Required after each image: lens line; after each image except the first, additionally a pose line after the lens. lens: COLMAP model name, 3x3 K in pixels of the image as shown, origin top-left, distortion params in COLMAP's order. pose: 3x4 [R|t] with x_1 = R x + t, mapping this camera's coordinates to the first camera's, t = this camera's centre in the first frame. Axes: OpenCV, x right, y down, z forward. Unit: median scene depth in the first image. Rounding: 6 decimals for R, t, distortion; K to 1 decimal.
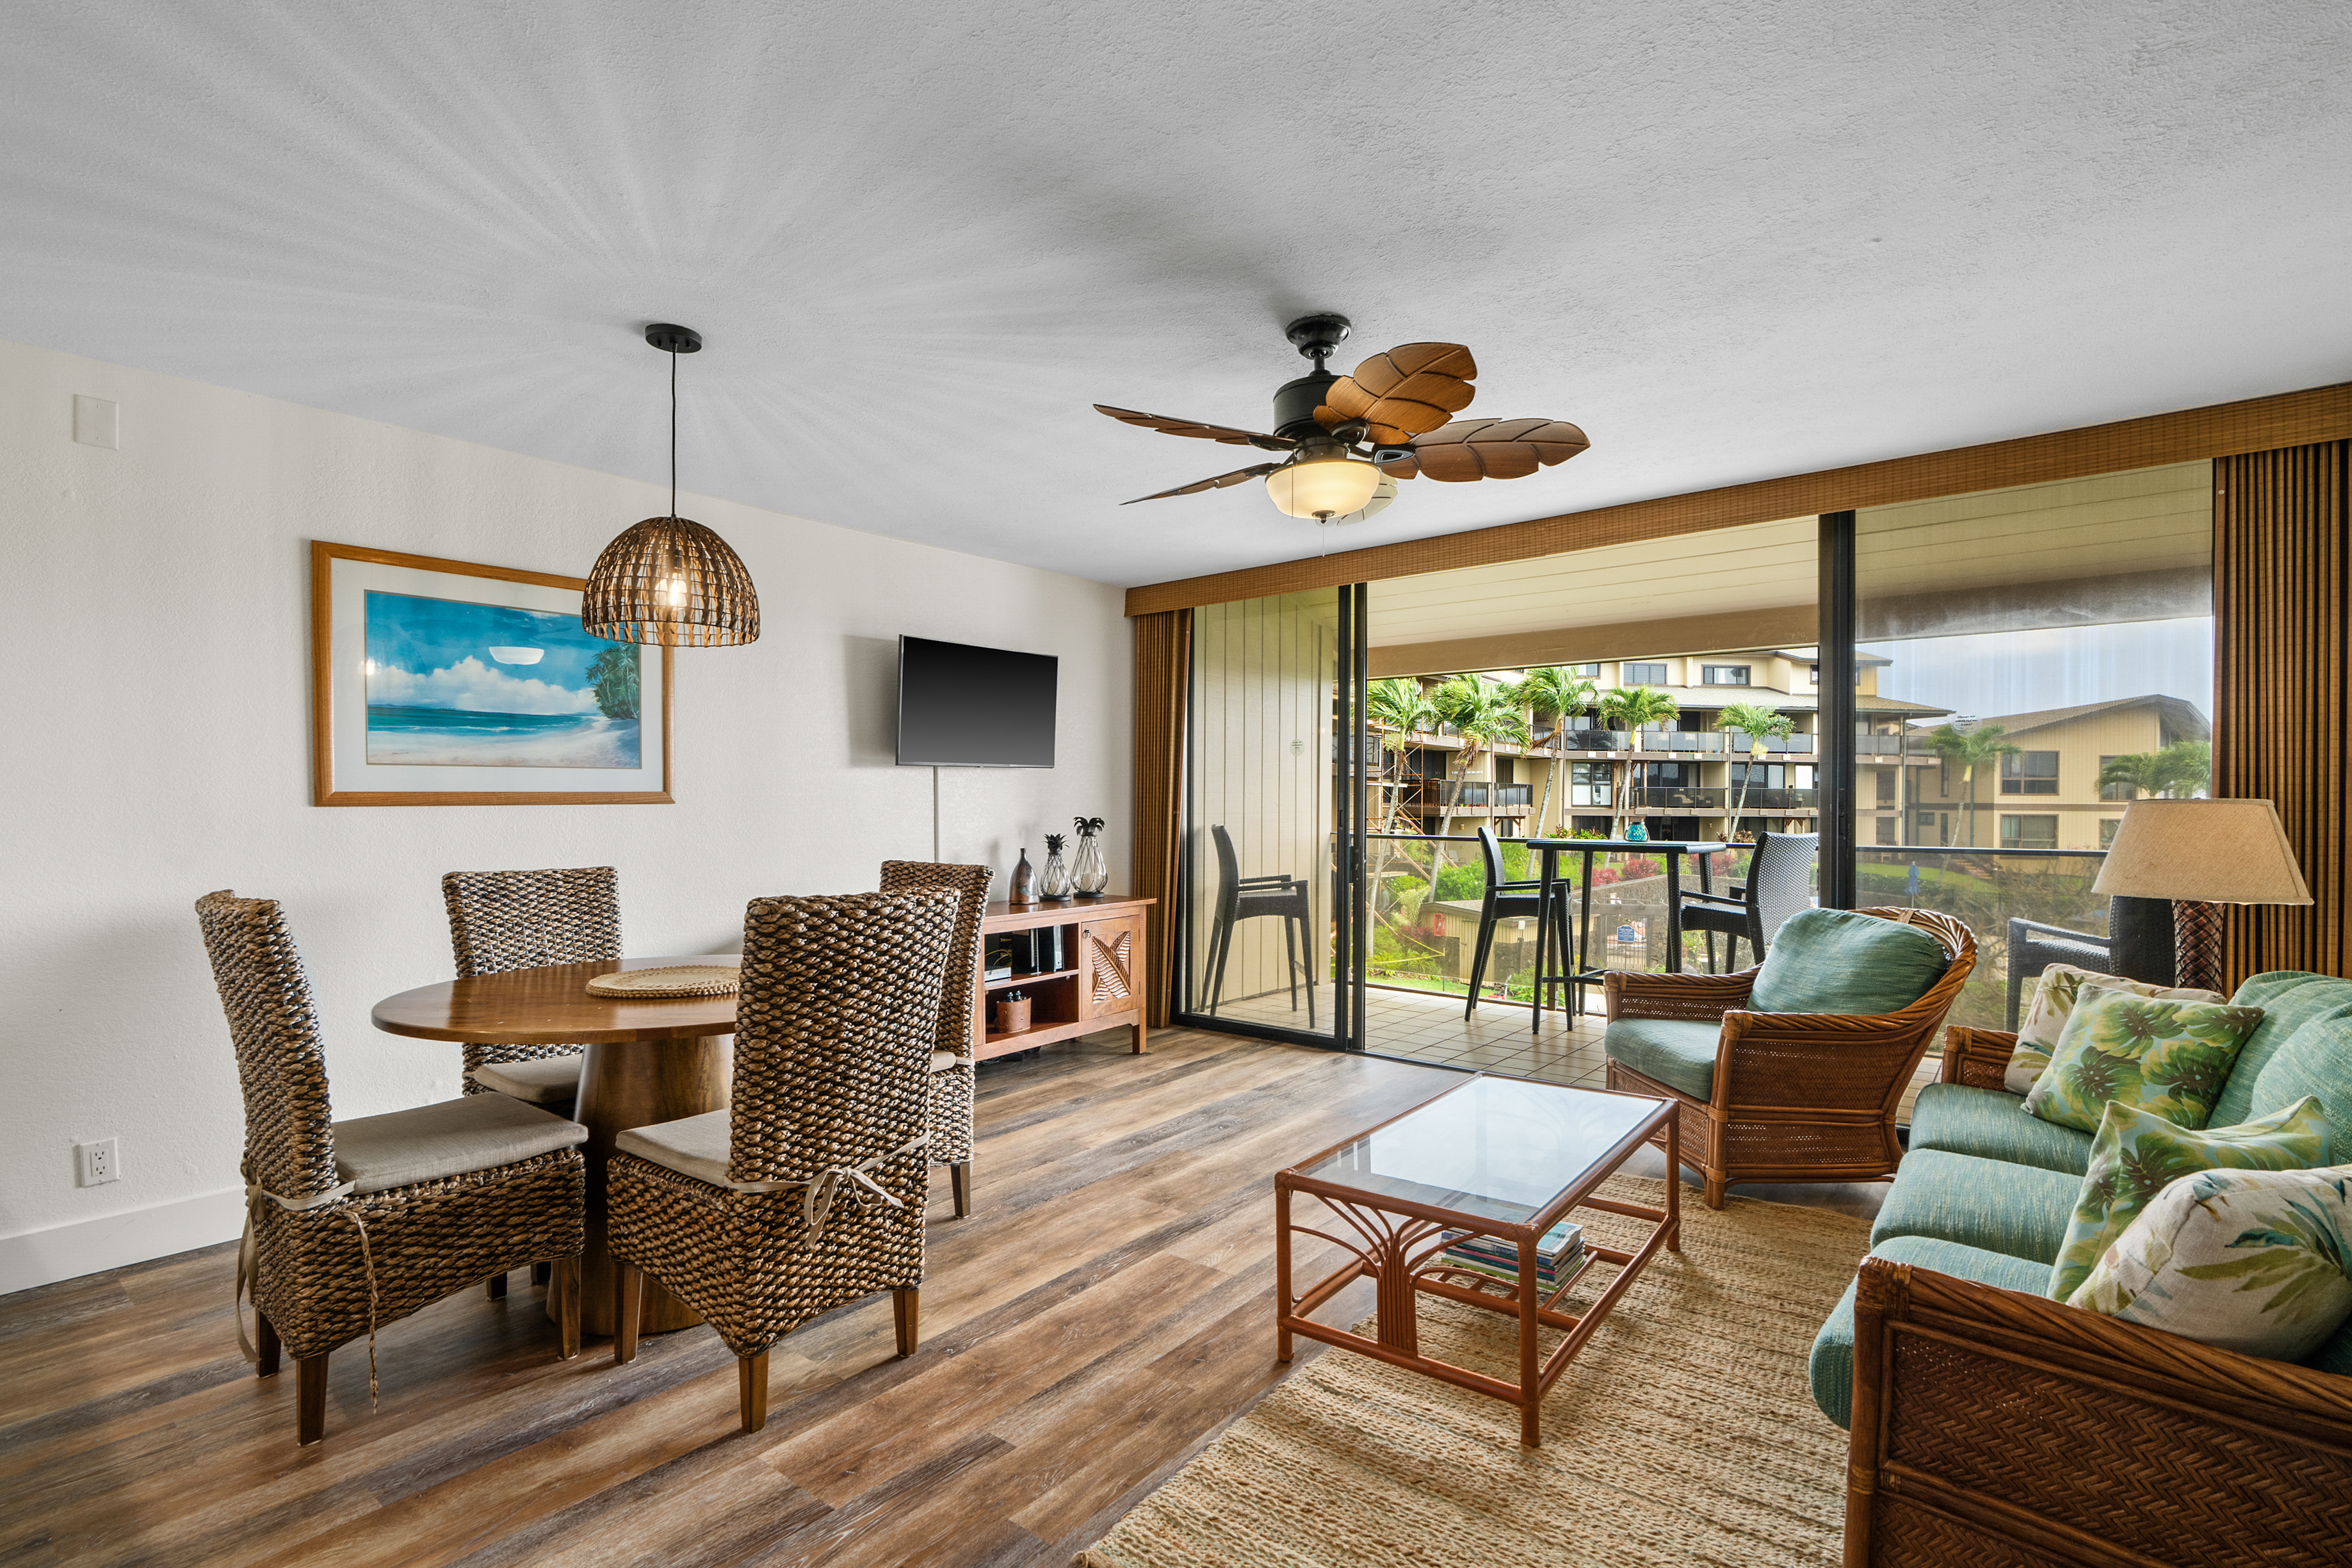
lens RADIAL K [[1084.8, 0, 1154.0], [0, 1084.8, 797.1], [0, 0, 1]] dist [-0.001181, 0.000559]
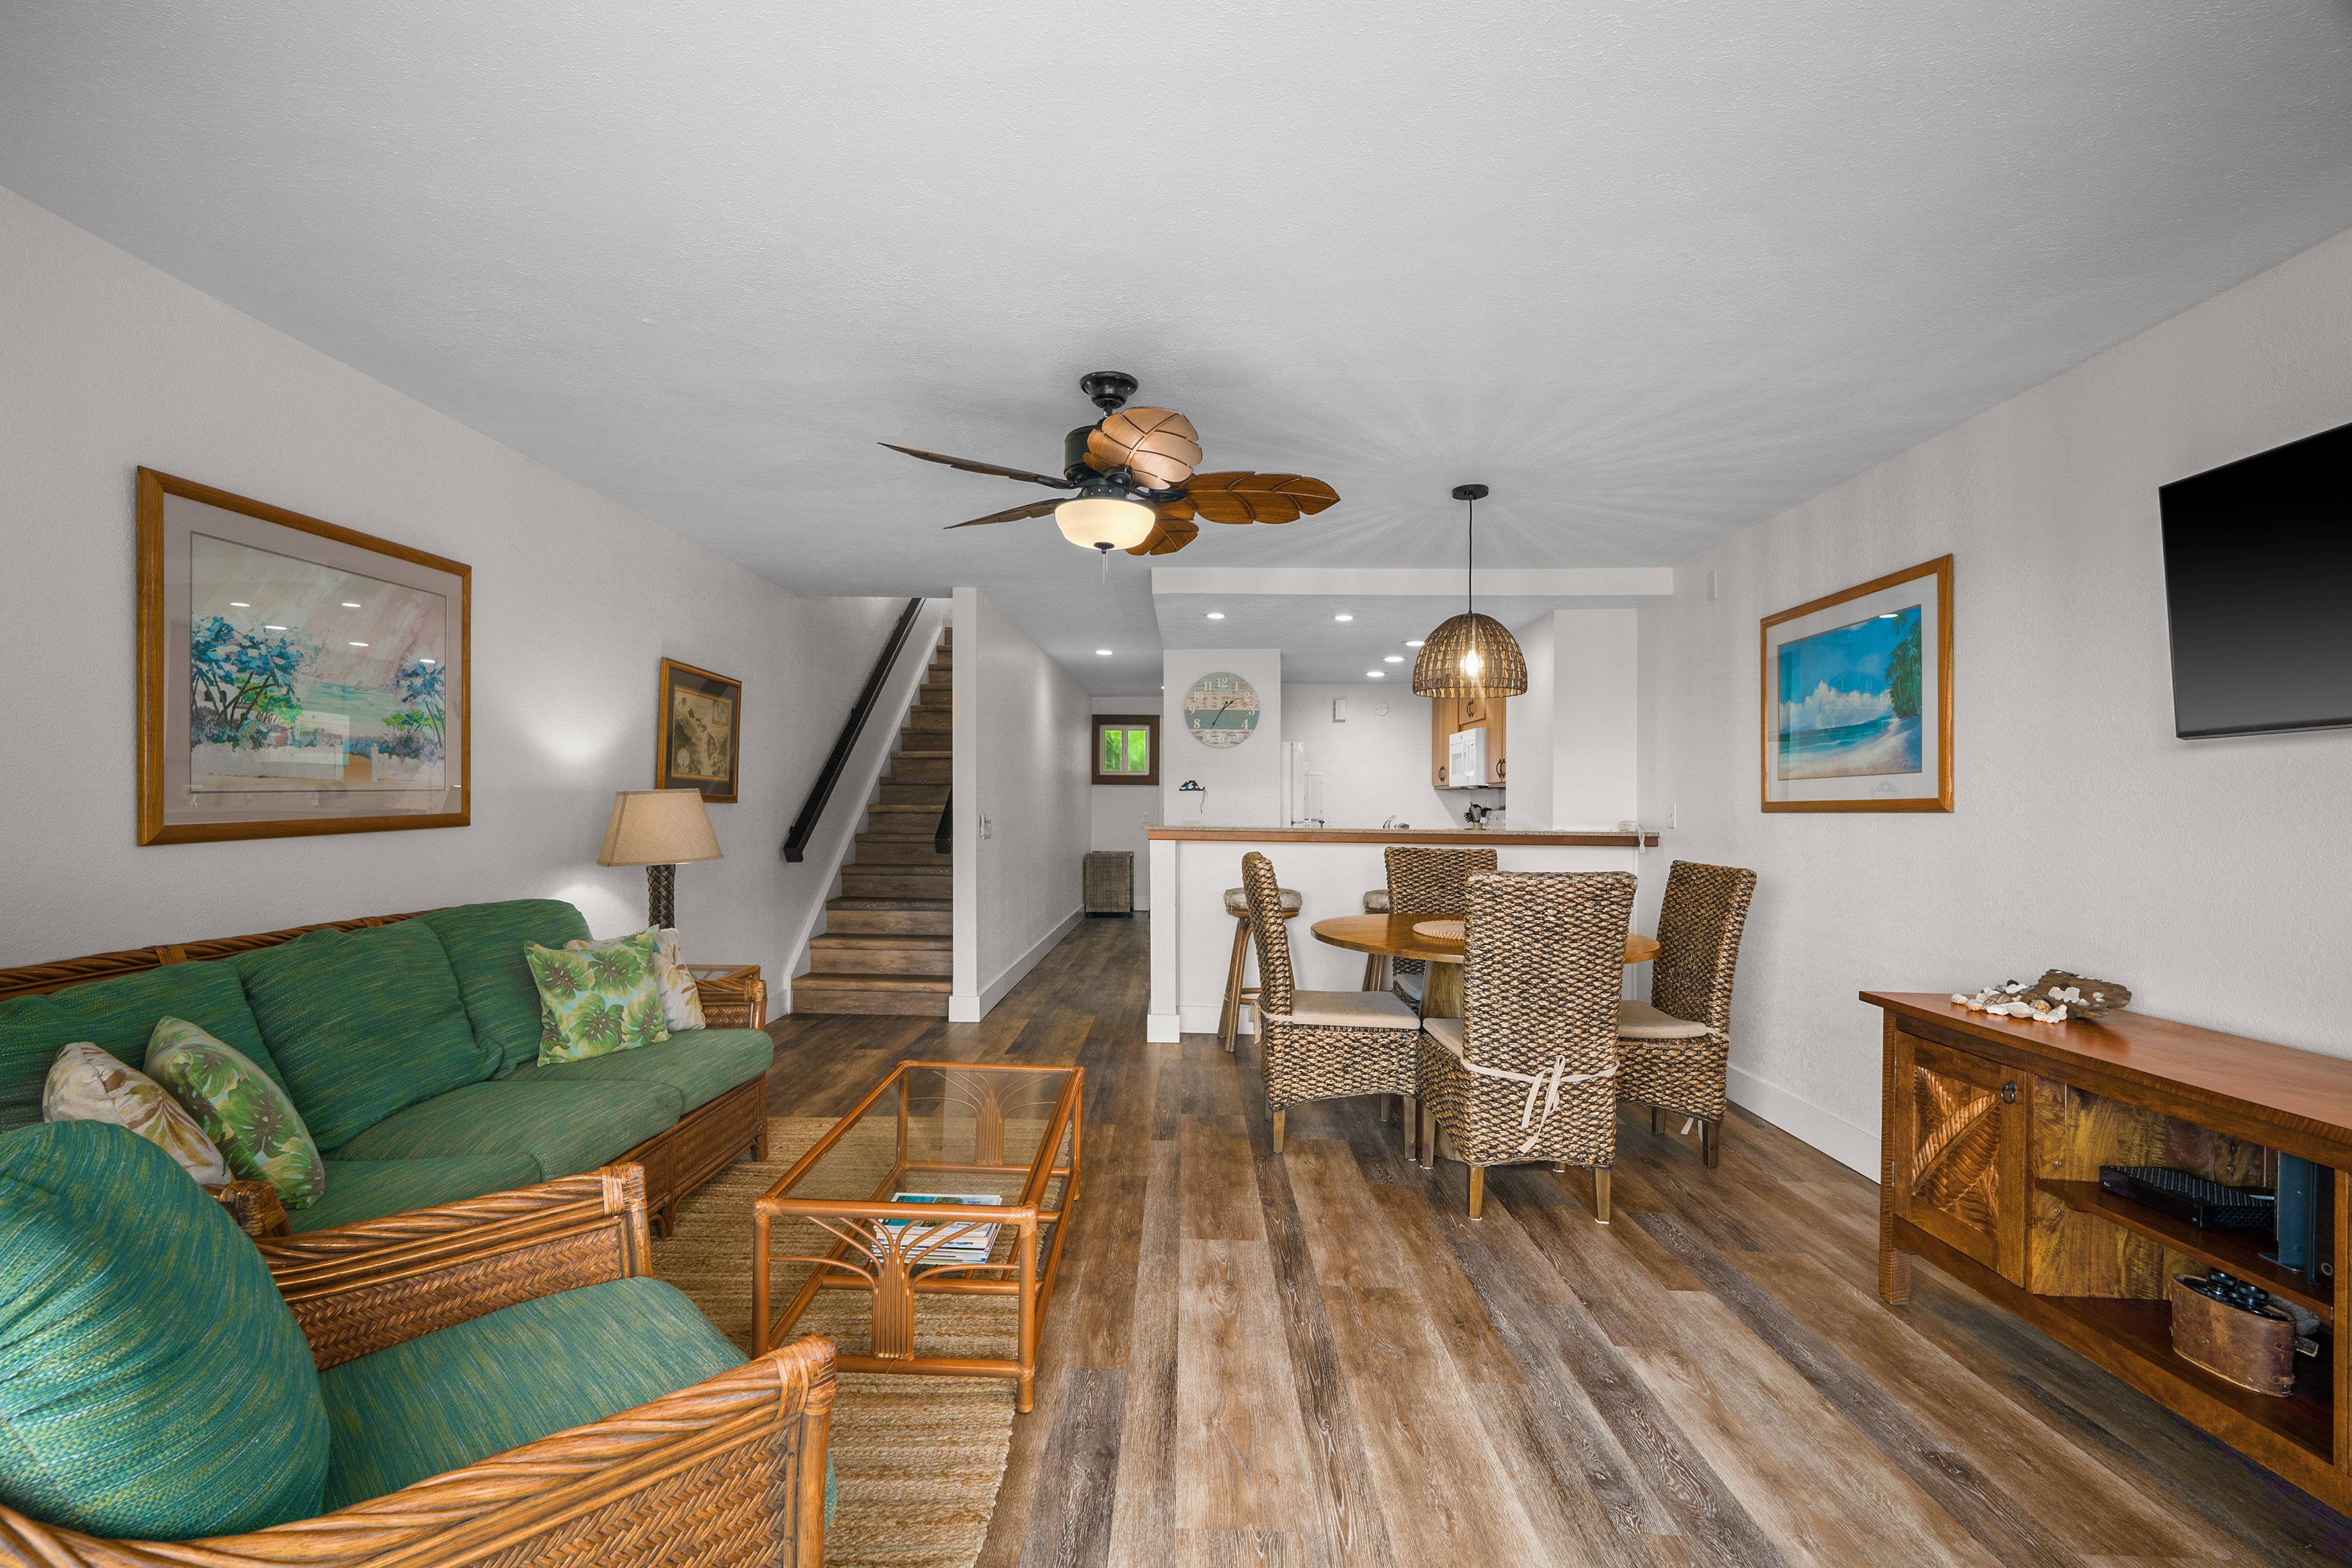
lens RADIAL K [[1084.8, 0, 1154.0], [0, 1084.8, 797.1], [0, 0, 1]] dist [-0.001181, 0.000559]
pose [[-0.798391, -0.012477, -0.602010, 0.585542], [-0.006444, 0.999905, -0.012179, 0.009352], [0.602105, -0.005844, -0.798395, 1.437623]]
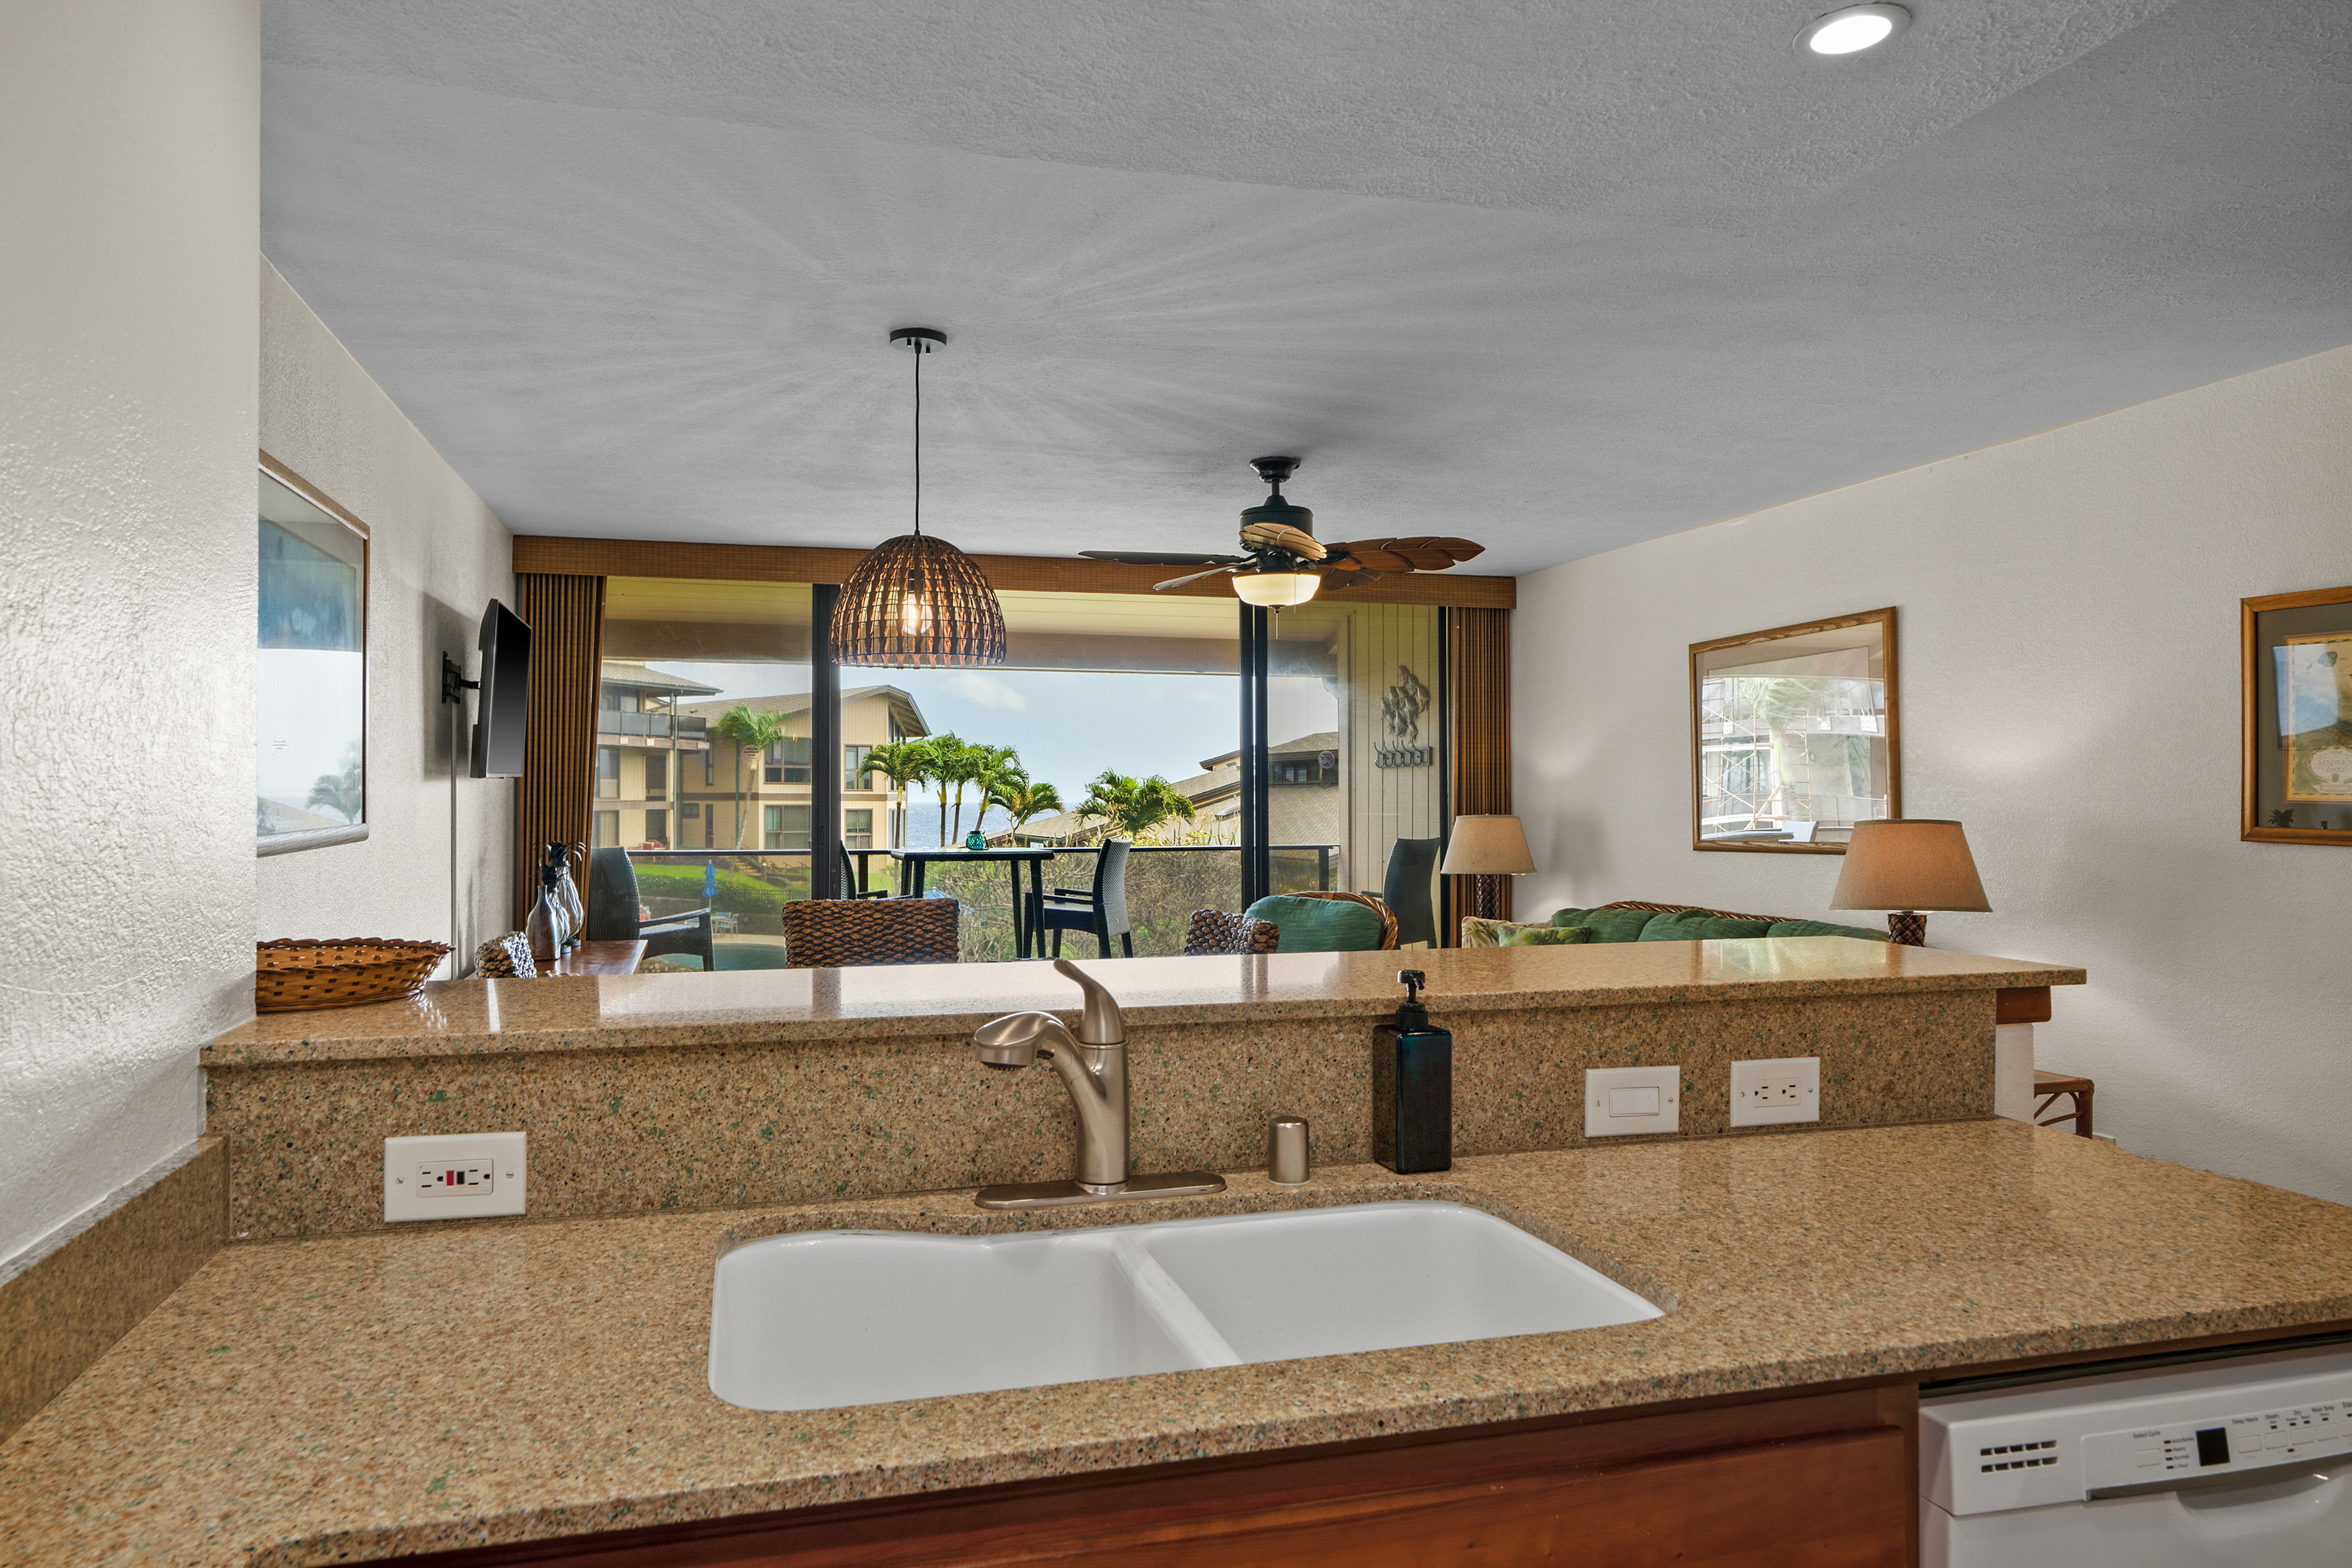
lens RADIAL K [[1476.5, 0, 1176.0], [0, 1476.5, 784.0], [0, 0, 1]] dist [0.008598, 0.000102]
pose [[0.561405, 0.003949, 0.827532, -1.014140], [-0.004910, 0.999987, -0.001441, -0.034036], [-0.827527, -0.003254, 0.561417, 0.084716]]
